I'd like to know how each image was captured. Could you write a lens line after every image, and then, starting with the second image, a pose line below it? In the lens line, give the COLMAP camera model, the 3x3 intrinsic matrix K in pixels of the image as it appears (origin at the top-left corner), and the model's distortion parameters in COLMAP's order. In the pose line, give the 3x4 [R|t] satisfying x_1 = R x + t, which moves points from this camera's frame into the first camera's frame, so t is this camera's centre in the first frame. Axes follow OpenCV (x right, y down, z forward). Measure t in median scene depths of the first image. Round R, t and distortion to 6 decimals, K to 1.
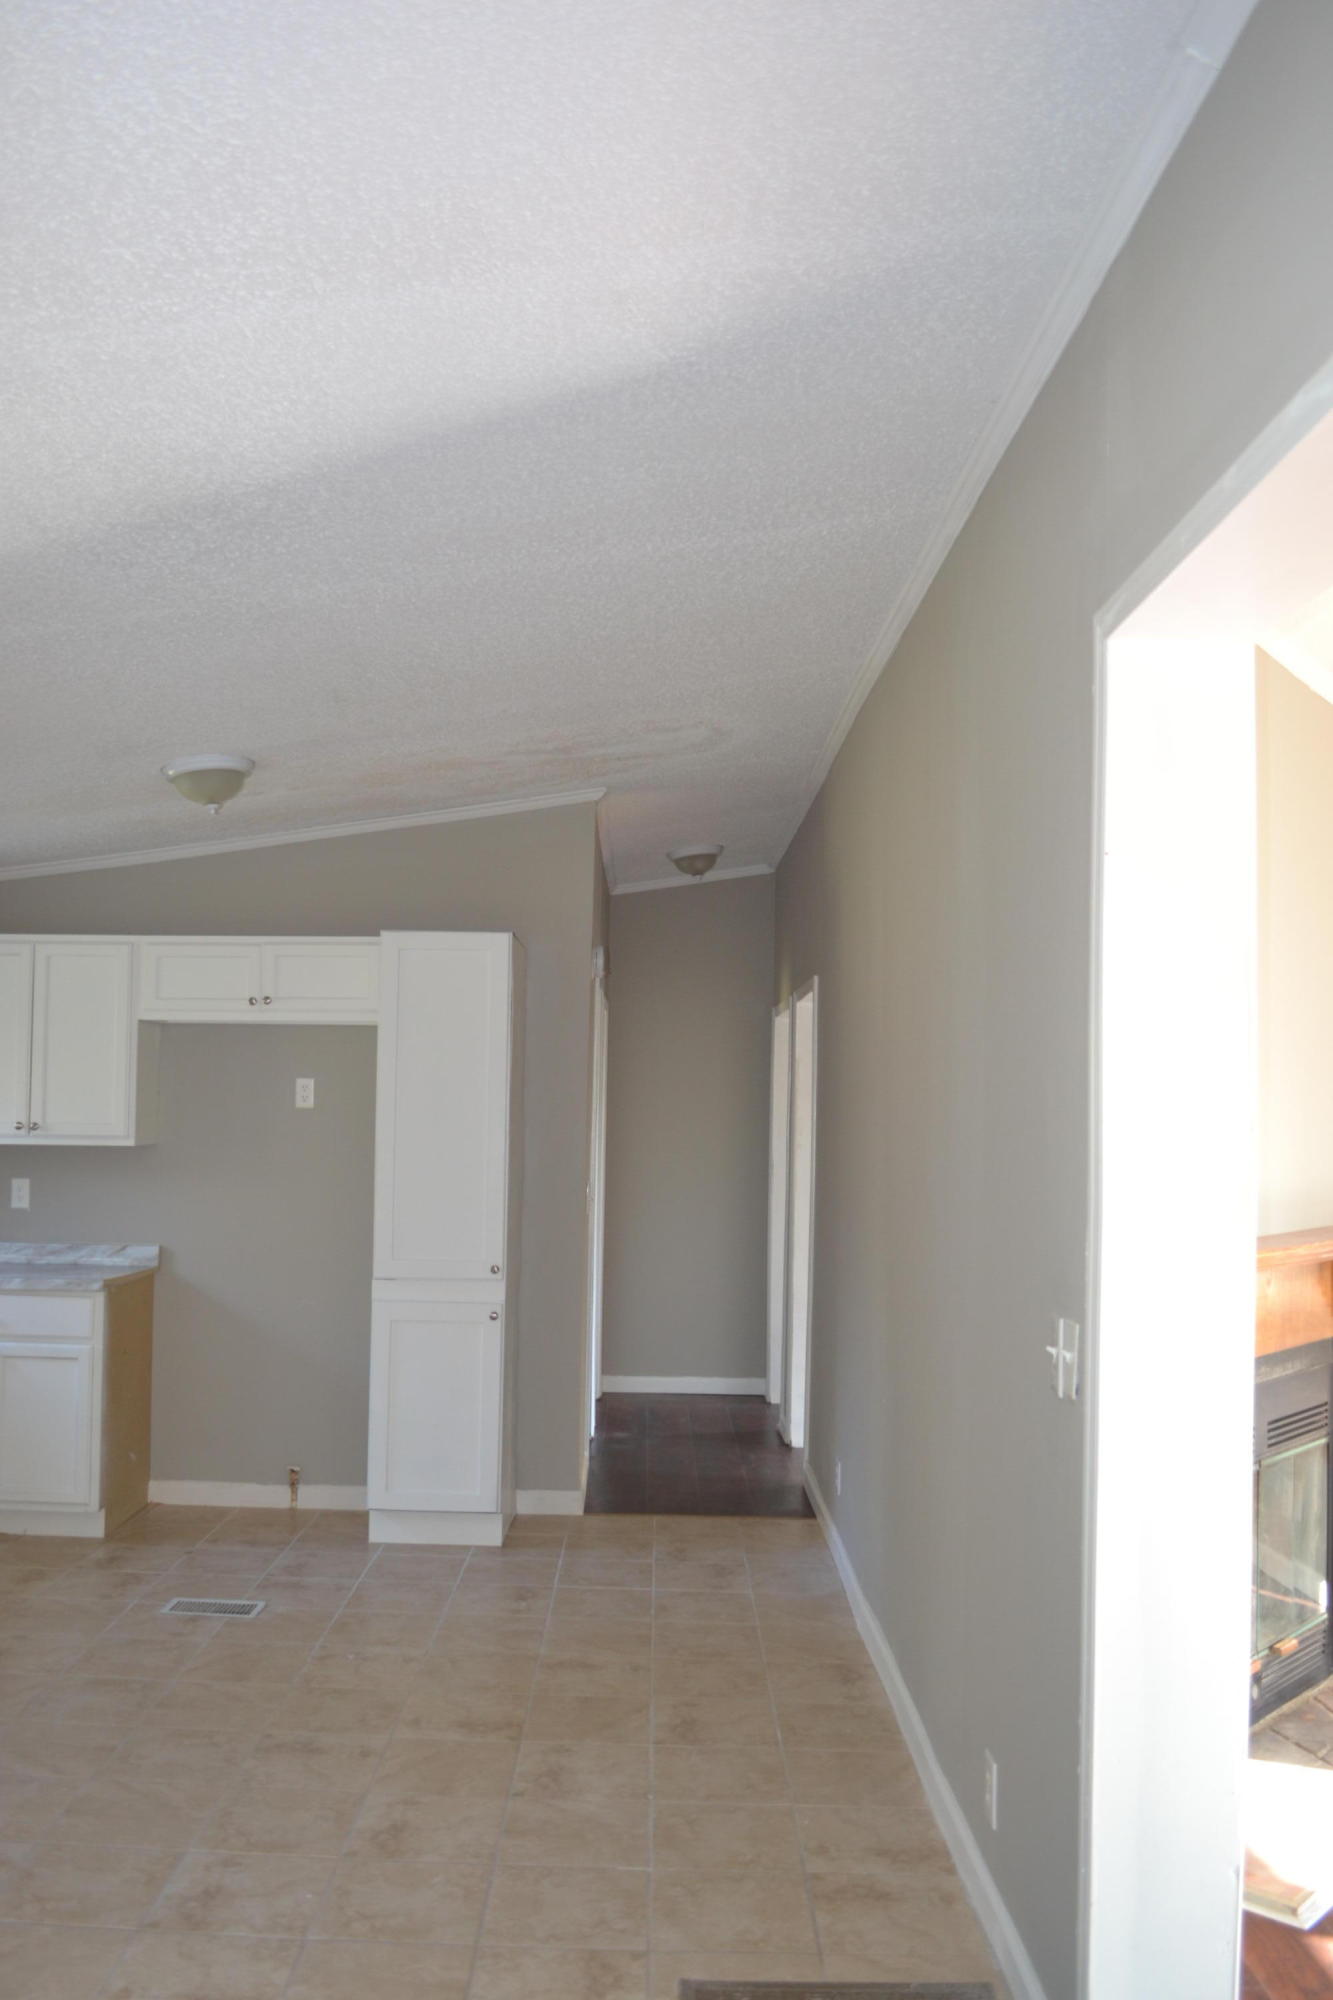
lens RADIAL K [[1545.8, 0, 666.5], [0, 1545.8, 1000.0], [0, 0, 1]] dist [-0.082105, -0.000443]
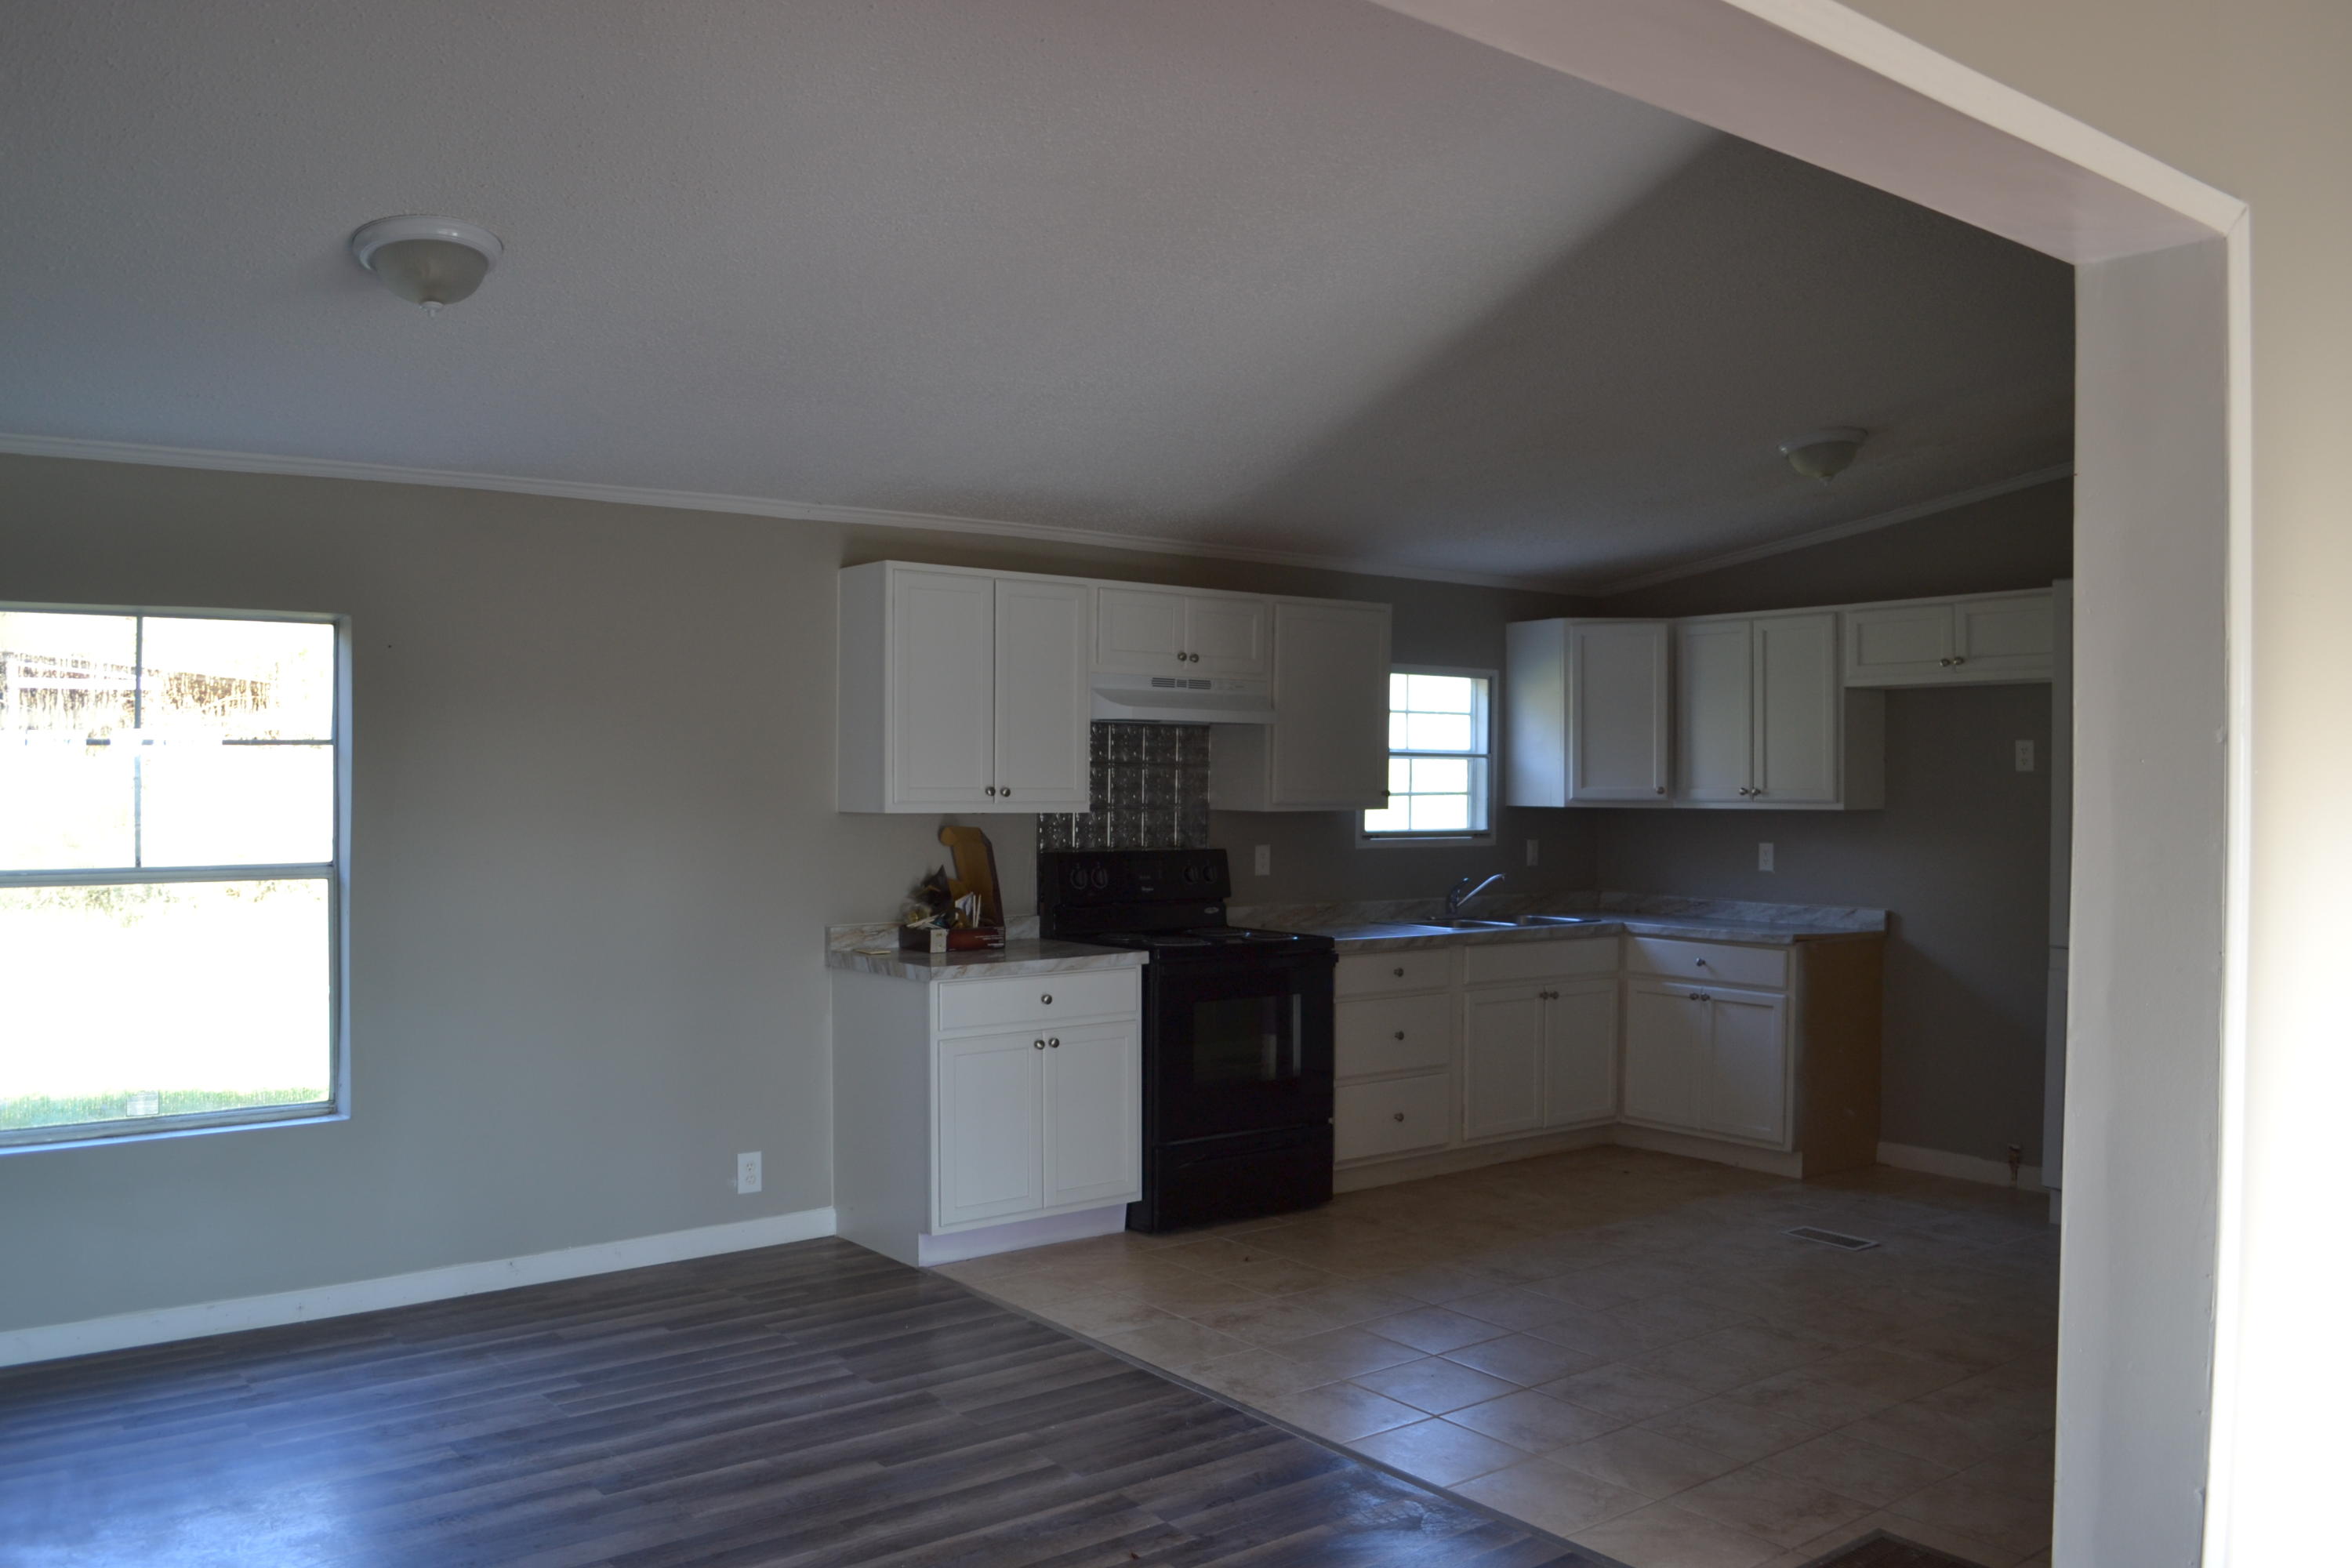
lens RADIAL K [[1817.8, 0, 1176.0], [0, 1817.8, 784.0], [0, 0, 1]] dist [-0.082105, -0.000443]
pose [[0.609789, -0.007801, -0.792526, 0.332959], [0.060253, 0.997514, 0.036542, 0.006596], [0.790270, -0.070034, 0.608743, -0.086150]]
